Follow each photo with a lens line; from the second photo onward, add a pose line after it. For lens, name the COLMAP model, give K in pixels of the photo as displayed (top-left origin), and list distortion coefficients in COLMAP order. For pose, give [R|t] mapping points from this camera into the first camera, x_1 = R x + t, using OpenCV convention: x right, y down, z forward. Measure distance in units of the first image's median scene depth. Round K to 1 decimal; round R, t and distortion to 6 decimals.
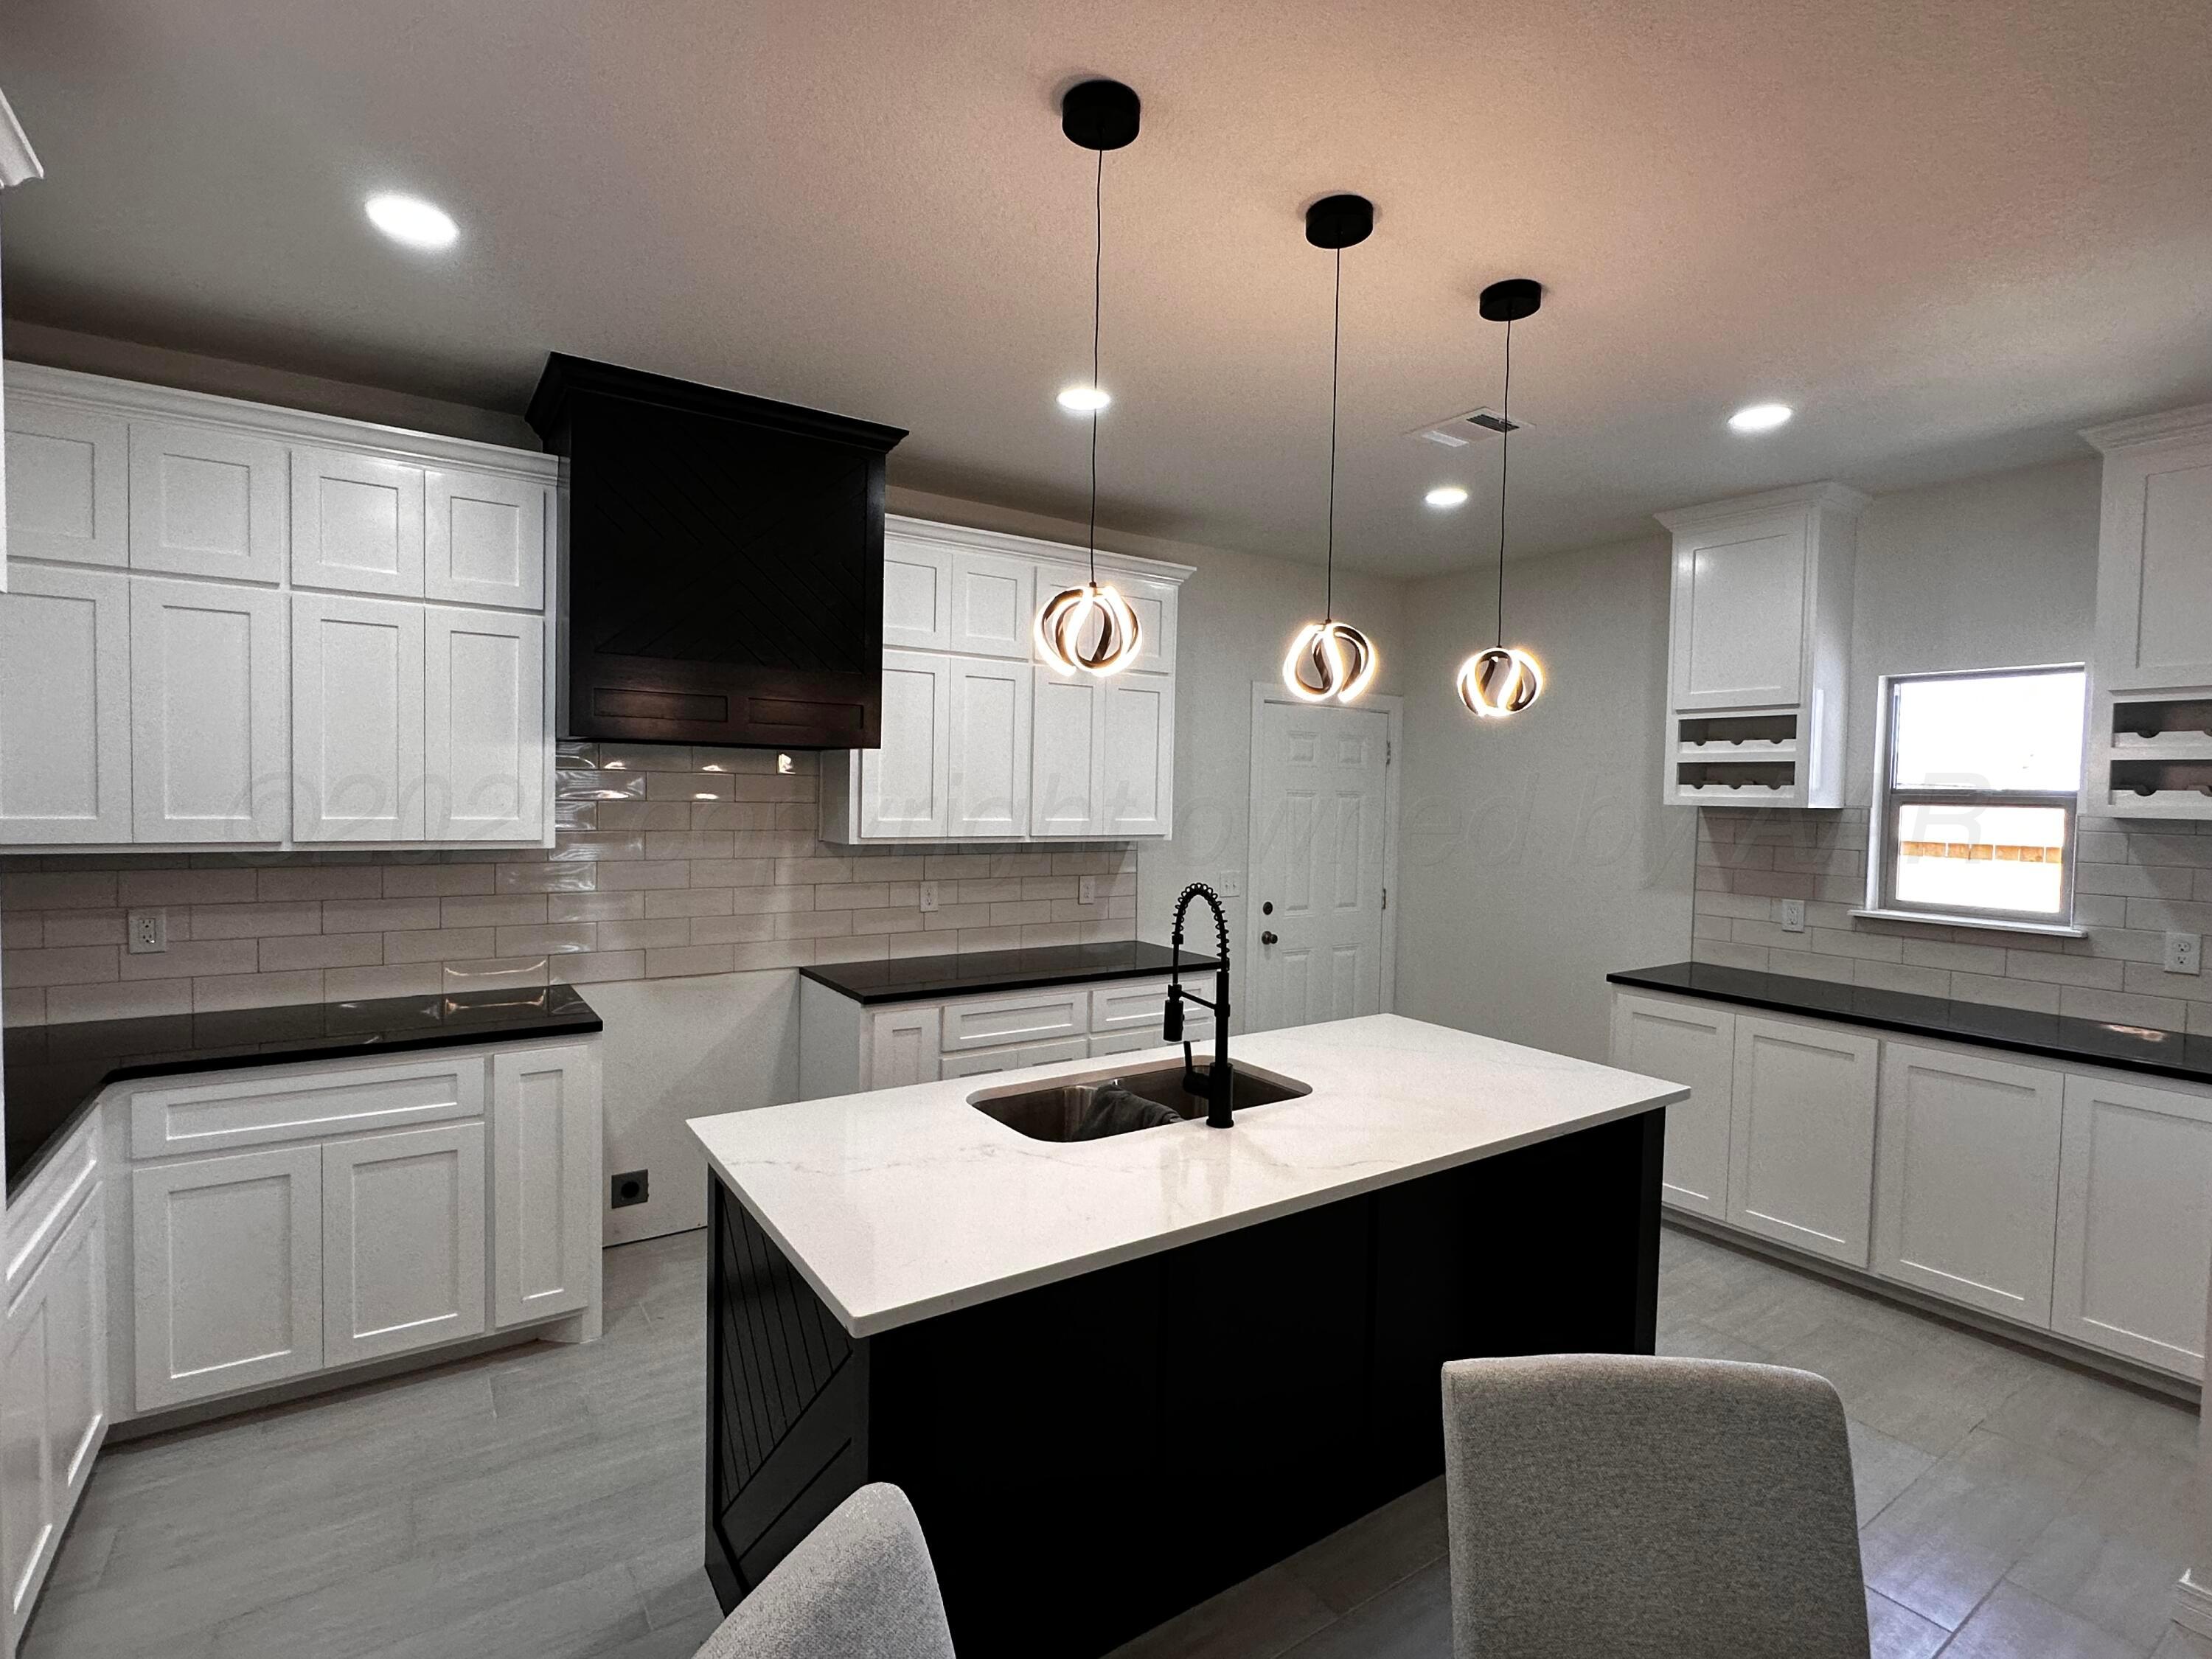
lens RADIAL K [[1103.0, 0, 1105.8], [0, 1103.0, 825.1], [0, 0, 1]] dist [0.003993, 0.000373]
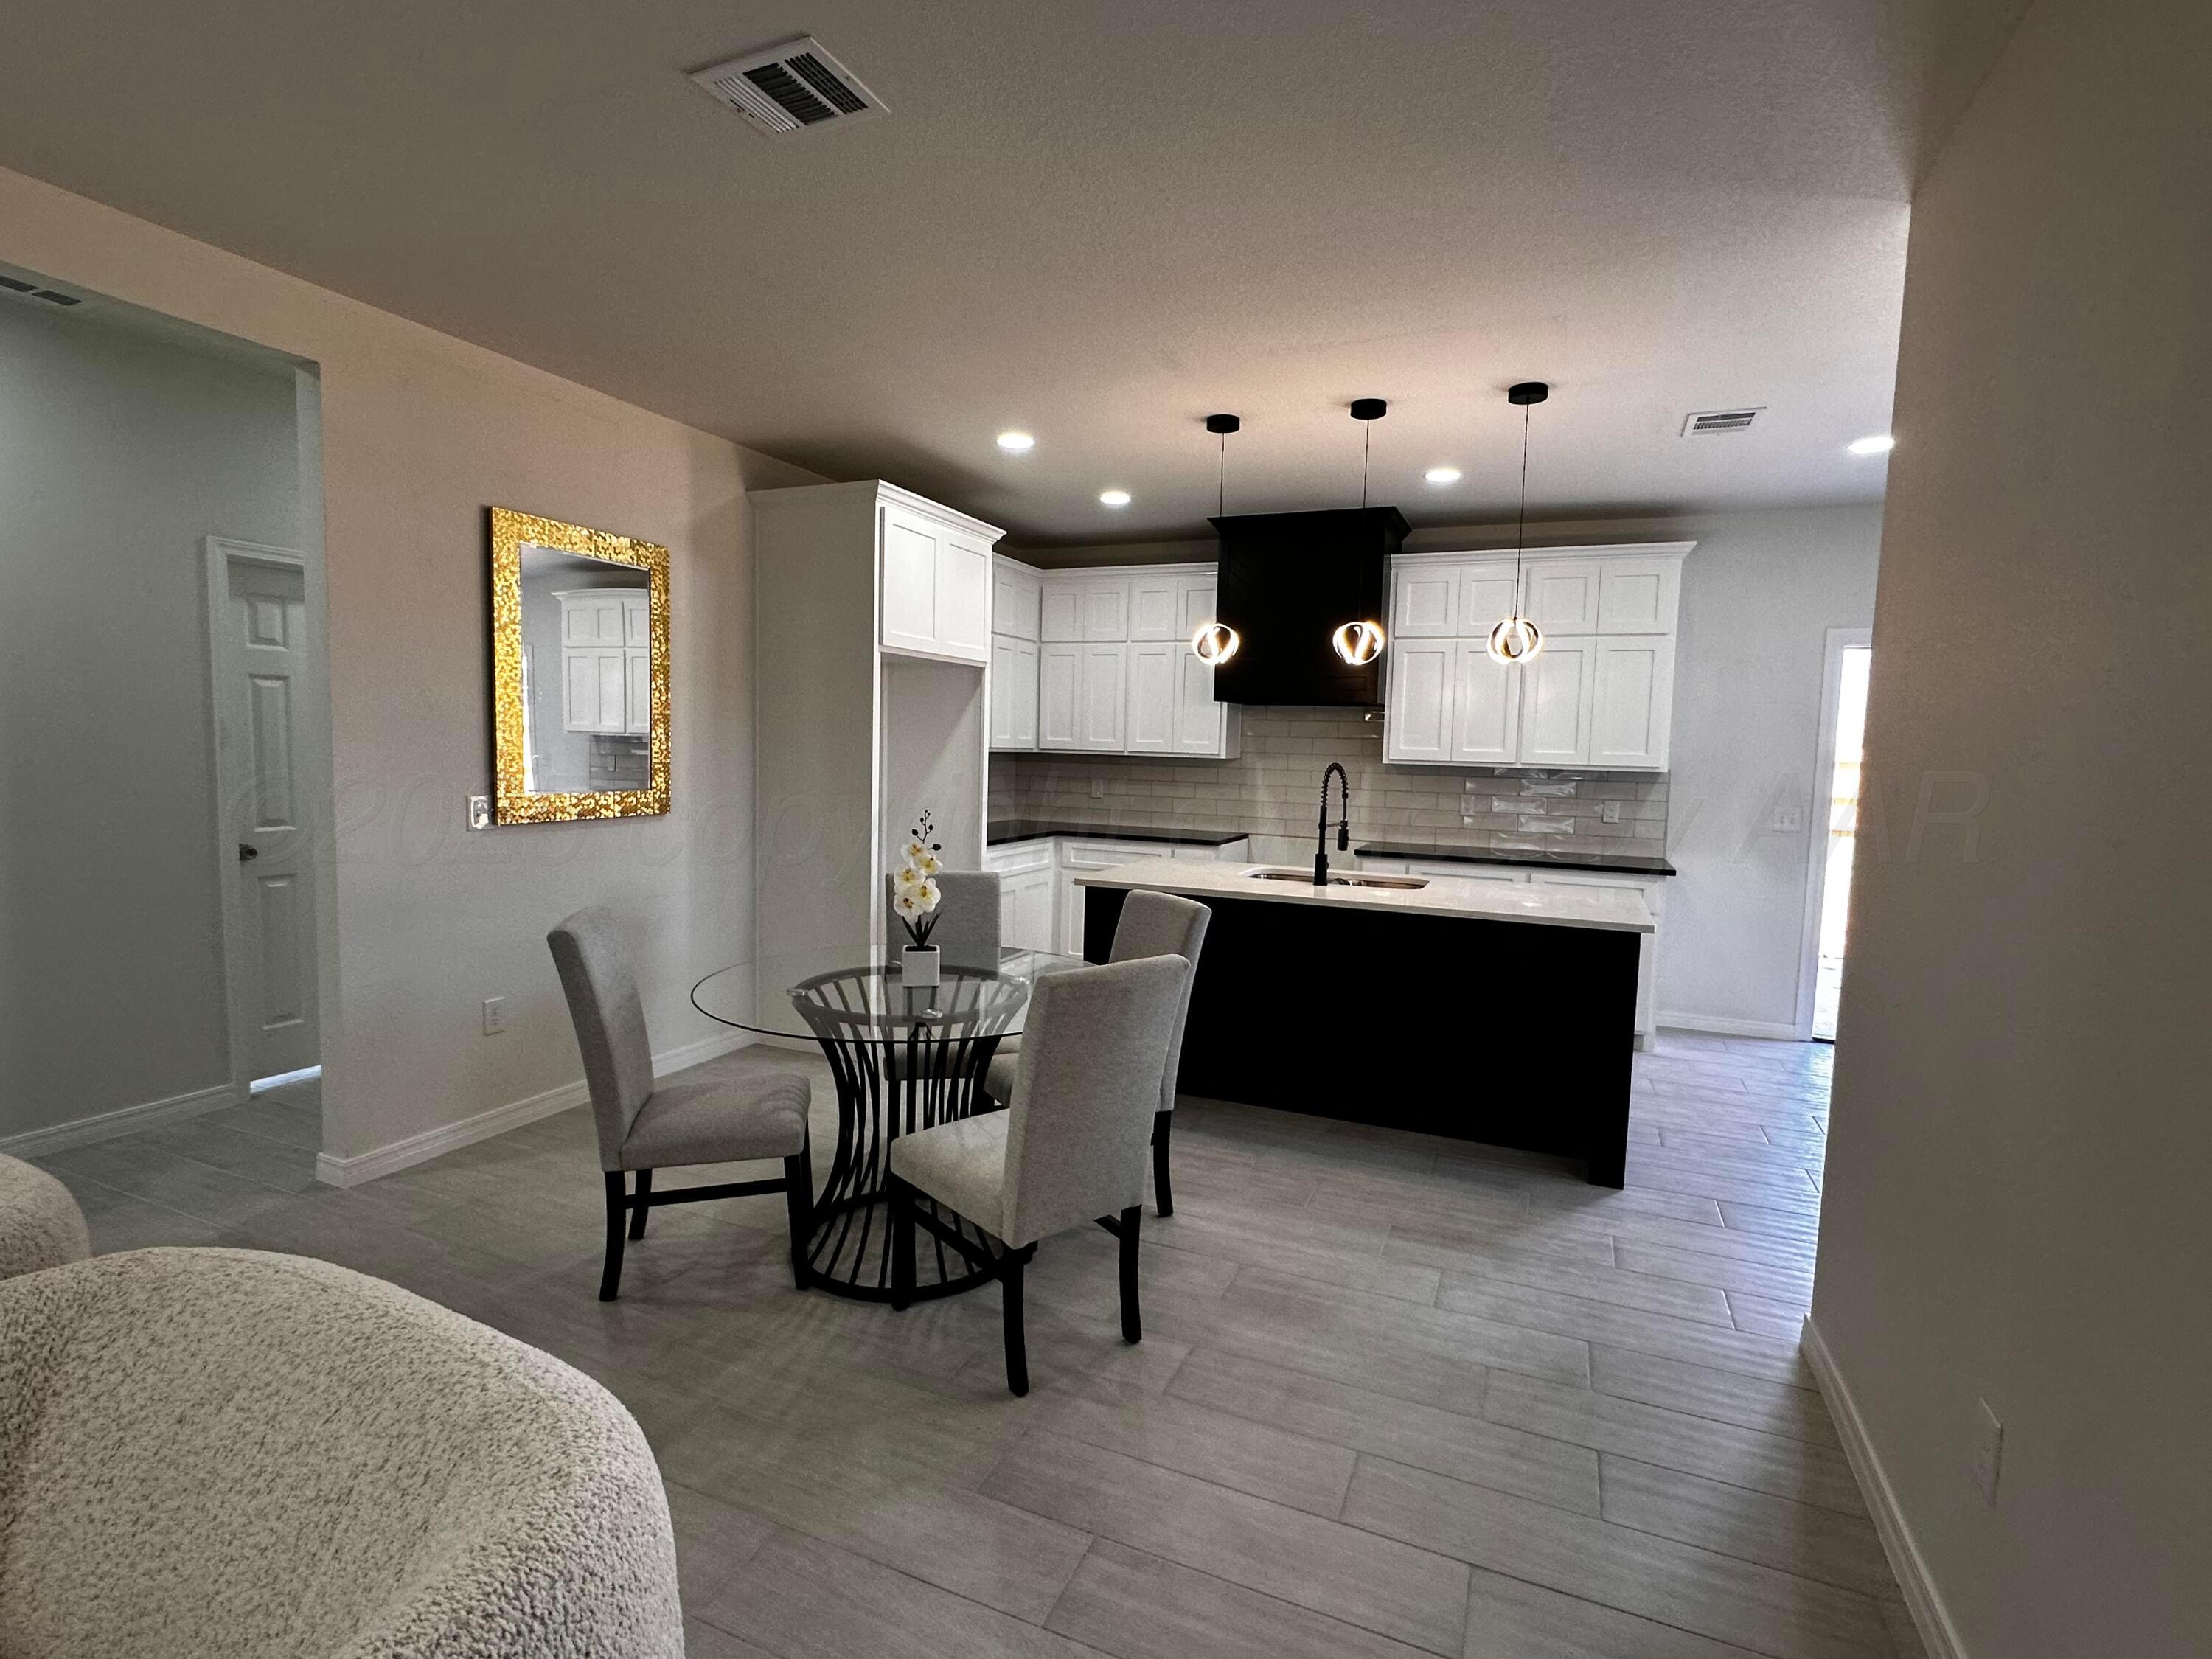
lens RADIAL K [[1042.2, 0, 1106.1], [0, 1042.2, 831.7], [0, 0, 1]] dist [-0.003621, -0.000508]
pose [[0.524855, 0.063251, -0.848839, 1.044857], [-0.046015, 0.997885, 0.045906, 0.080234], [0.849947, 0.014965, 0.526655, -0.179713]]
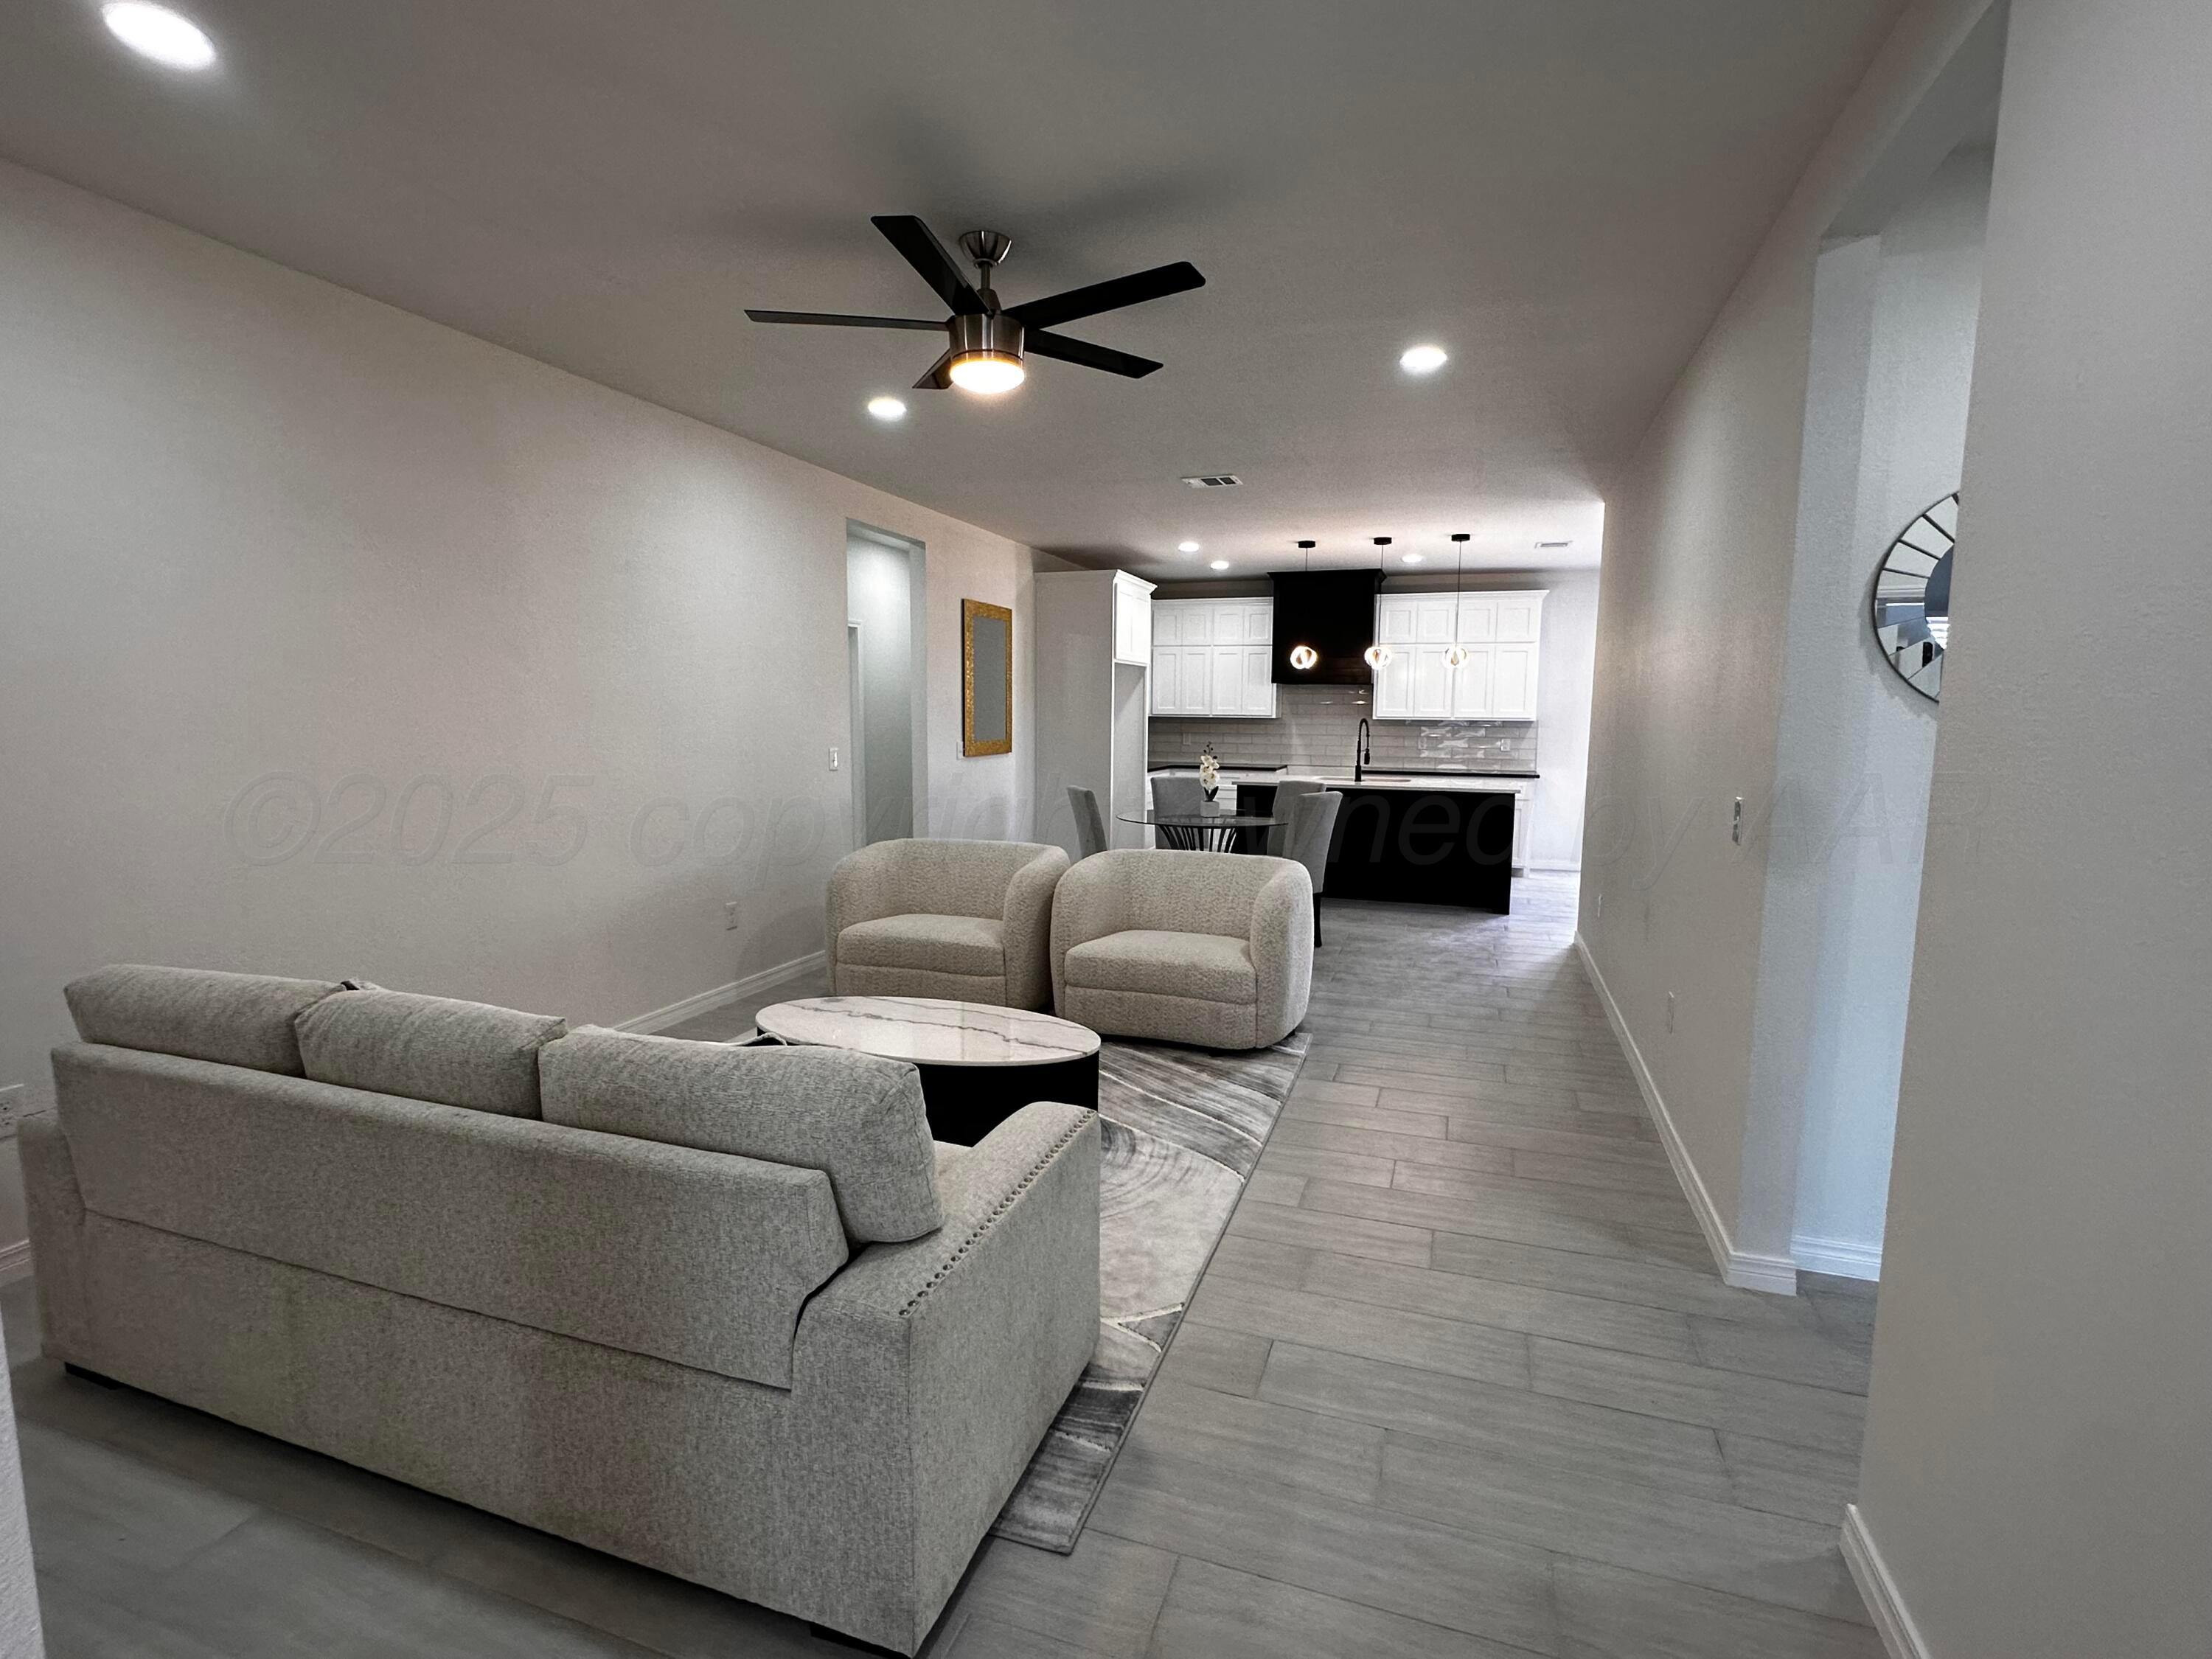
lens RADIAL K [[1042.2, 0, 1111.4], [0, 1042.2, 832.1], [0, 0, 1]] dist [-0.003621, -0.000508]
pose [[0.591919, 0.075730, -0.802432, 1.775412], [-0.024761, 0.996815, 0.075810, 0.141413], [0.805617, -0.025004, 0.591909, -1.260645]]
